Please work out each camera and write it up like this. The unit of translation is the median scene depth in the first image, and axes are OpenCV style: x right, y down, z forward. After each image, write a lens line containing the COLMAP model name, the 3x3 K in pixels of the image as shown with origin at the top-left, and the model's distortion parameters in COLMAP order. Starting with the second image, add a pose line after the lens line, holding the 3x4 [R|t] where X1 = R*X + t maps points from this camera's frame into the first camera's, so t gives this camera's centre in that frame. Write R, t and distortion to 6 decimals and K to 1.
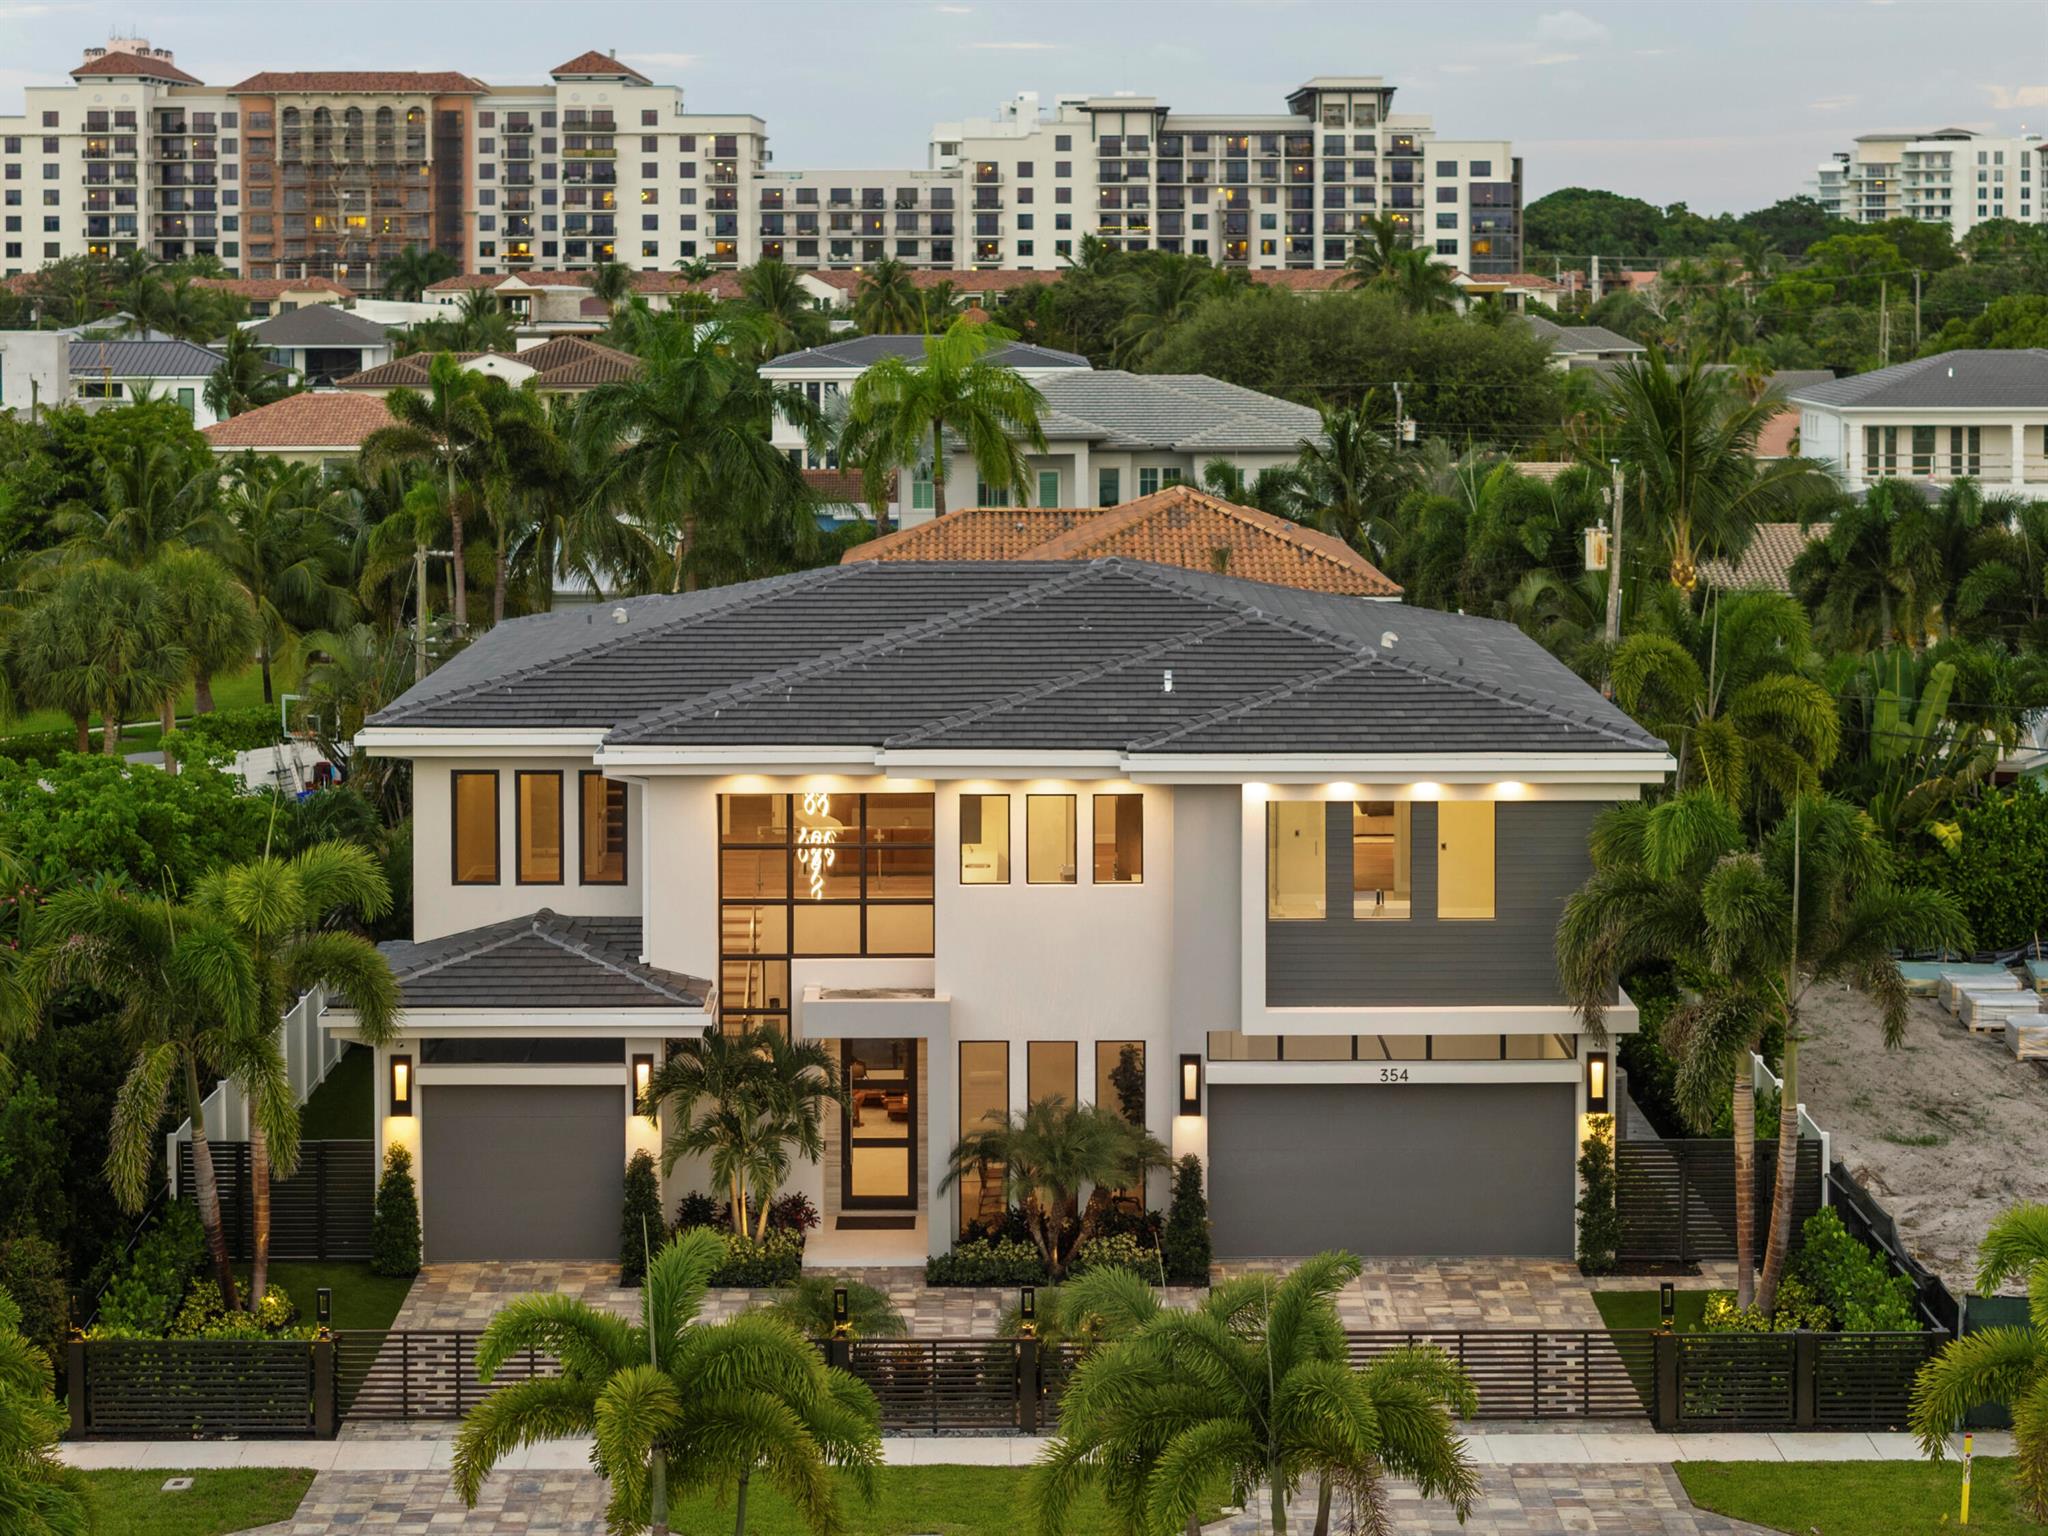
lens RADIAL K [[4299.6, 0, 1020.2], [0, 4299.6, 764.3], [0, 0, 1]] dist [-0.112967, 0.000000]
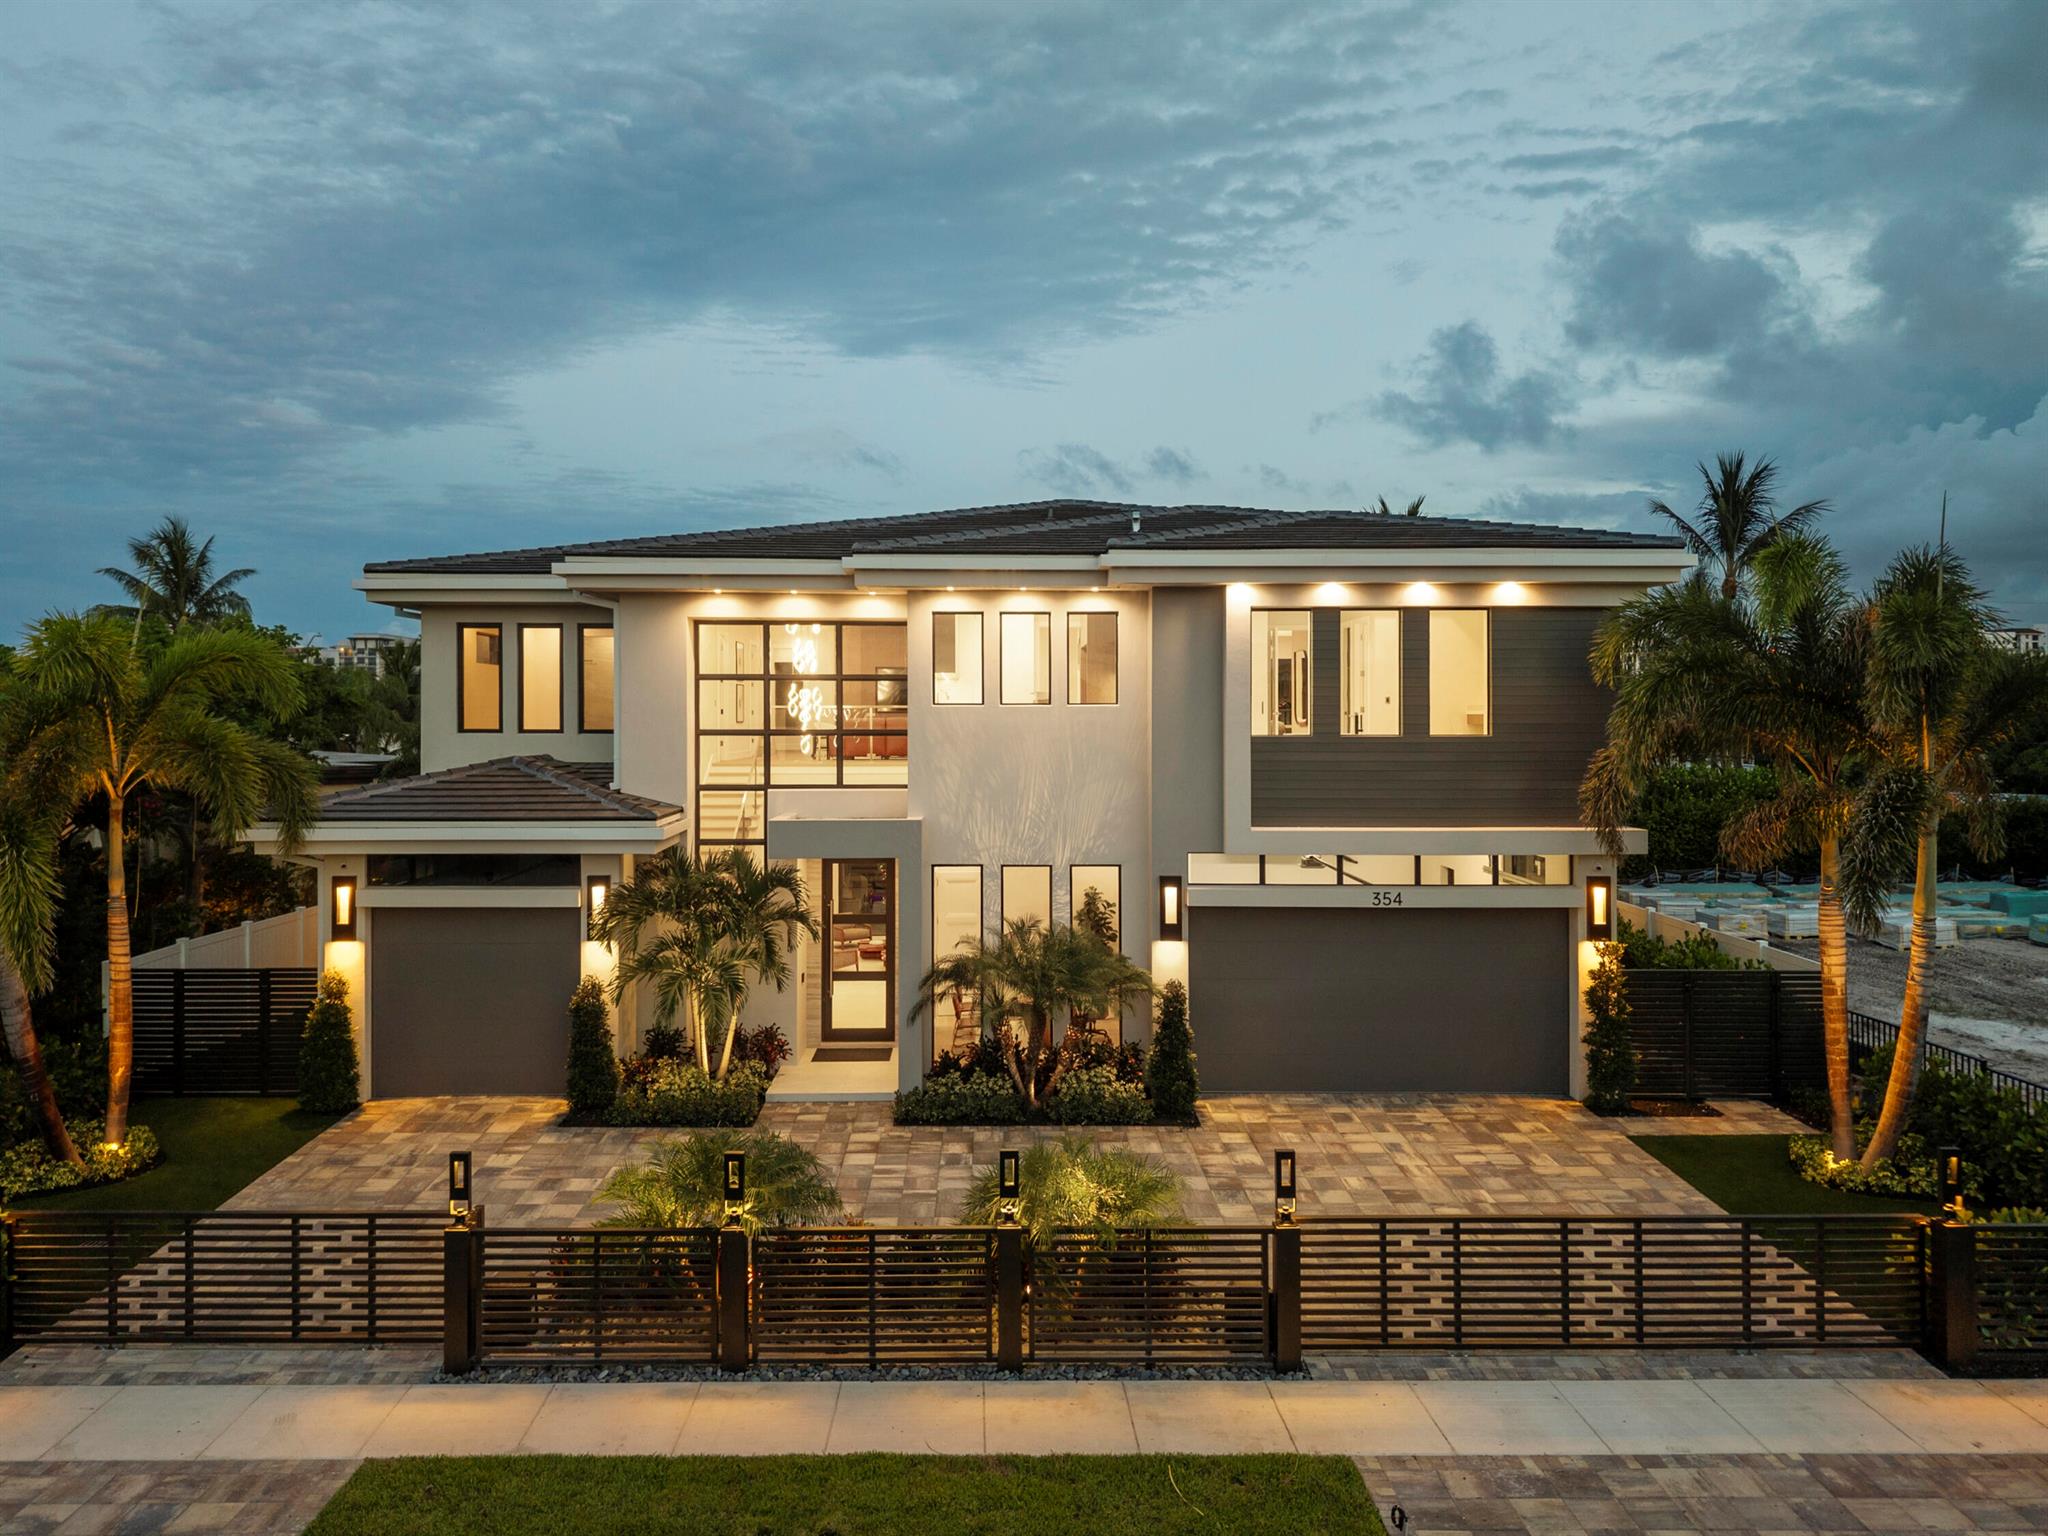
lens RADIAL K [[1397.2, 0, 978.6], [0, 1397.2, 751.1], [0, 0, 1]] dist [-0.000801, 0.000826]
pose [[0.999984, 0.000845, -0.005541, -0.001711], [-0.001441, 0.994106, -0.108407, 0.073355], [0.005417, 0.108413, 0.994091, 0.684497]]
